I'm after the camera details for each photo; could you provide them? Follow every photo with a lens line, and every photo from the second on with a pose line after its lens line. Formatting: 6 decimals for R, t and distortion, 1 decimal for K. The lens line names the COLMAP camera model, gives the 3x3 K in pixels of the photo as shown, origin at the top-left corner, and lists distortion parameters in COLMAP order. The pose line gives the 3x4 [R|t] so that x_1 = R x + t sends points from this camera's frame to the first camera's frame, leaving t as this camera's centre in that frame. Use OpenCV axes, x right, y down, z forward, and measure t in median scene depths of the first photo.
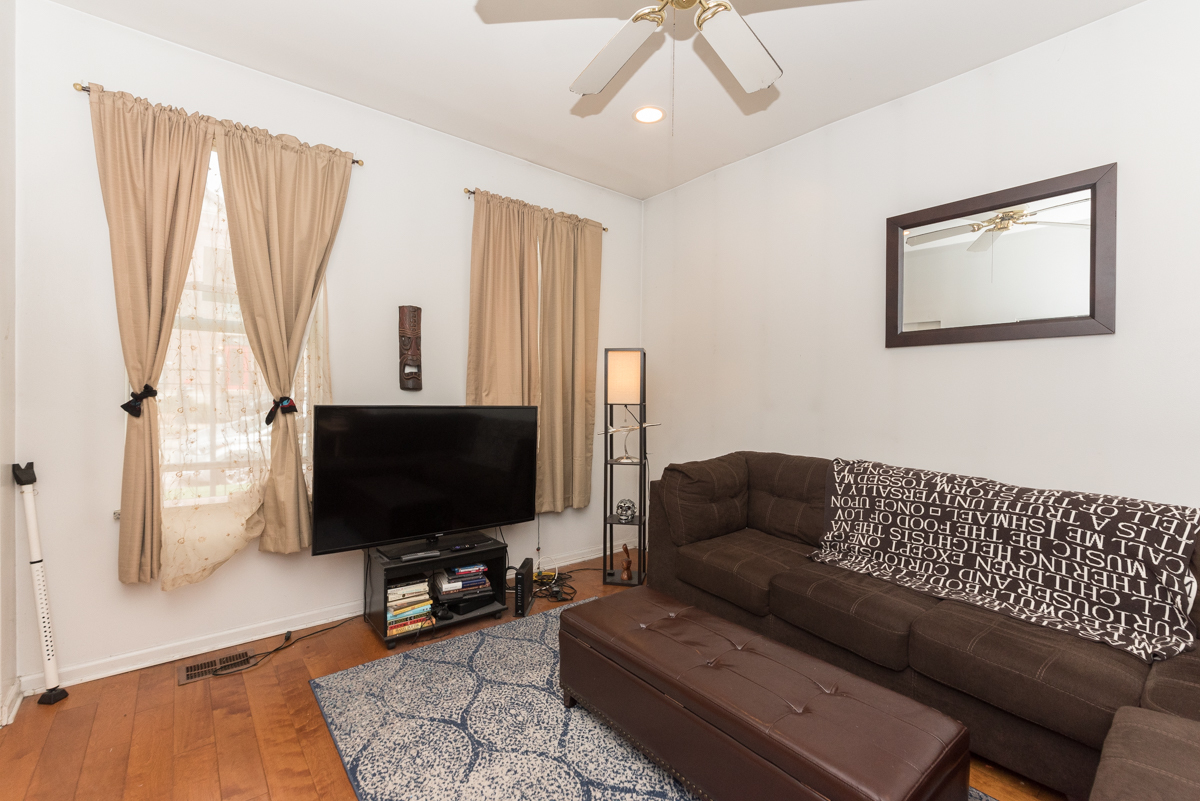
lens RADIAL K [[539.4, 0, 602.3], [0, 539.4, 400.2], [0, 0, 1]] dist [-0.000955, -0.001882]
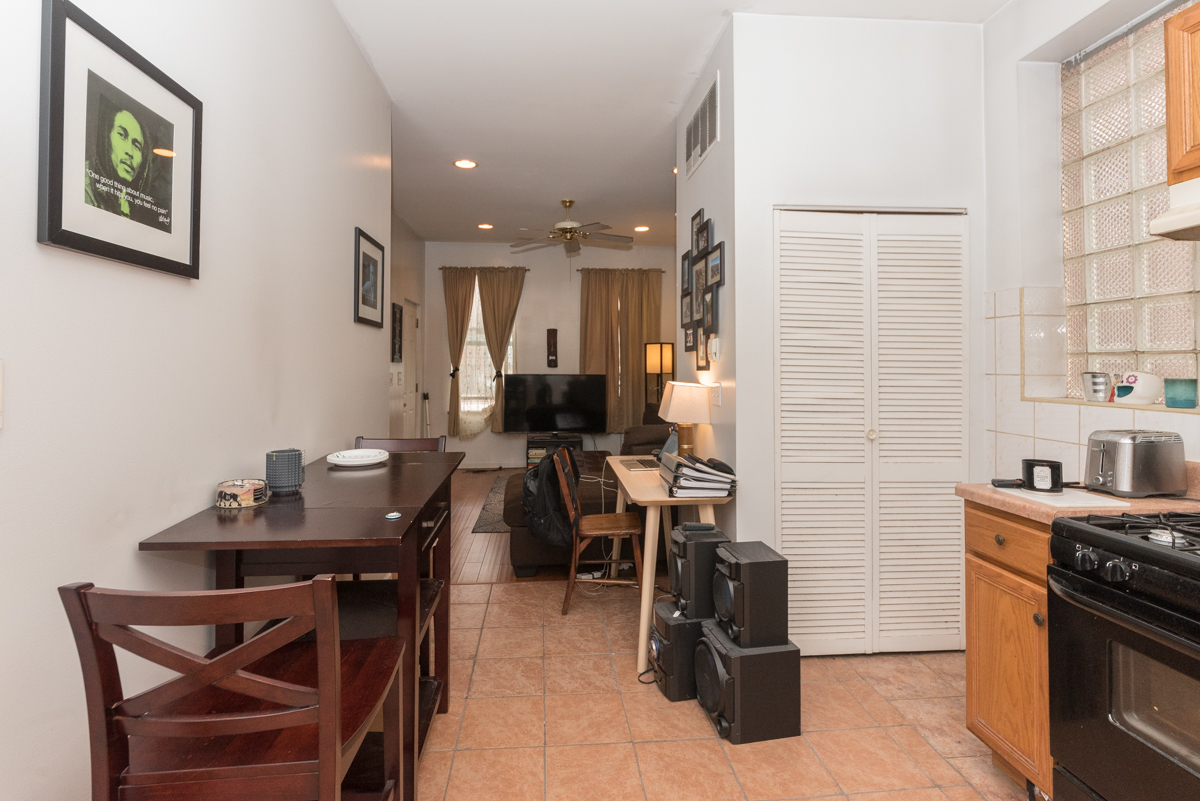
lens RADIAL K [[573.8, 0, 589.4], [0, 573.8, 352.4], [0, 0, 1]] dist [-0.008061, 0.000367]
pose [[0.825833, -0.020672, -0.563536, 1.188967], [0.002649, 0.999459, -0.032781, -0.002688], [0.563908, 0.025579, 0.825441, -0.907957]]
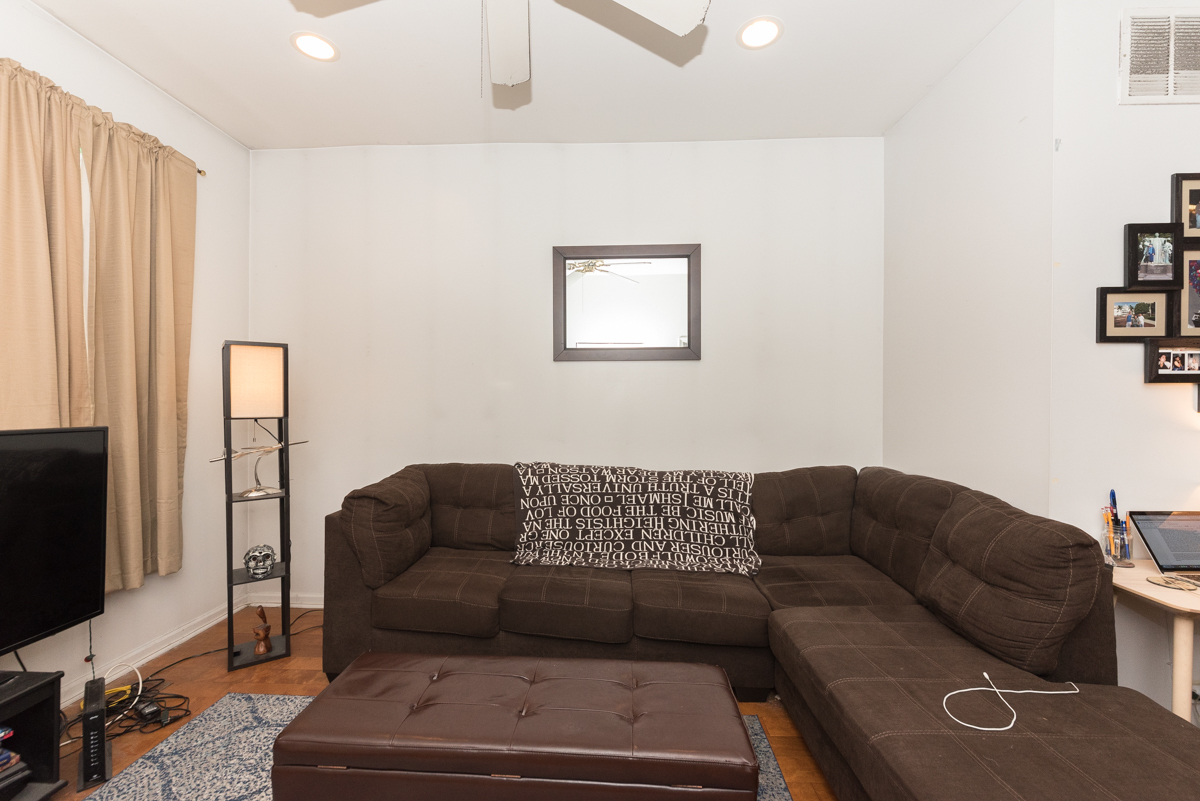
lens RADIAL K [[509.3, 0, 602.9], [0, 509.3, 402.8], [0, 0, 1]] dist [0.004151, 0.000050]
pose [[0.660456, -0.015080, 0.750713, -0.219463], [0.012847, 0.999879, 0.008782, -0.017684], [-0.750755, 0.003844, 0.660570, 0.226975]]
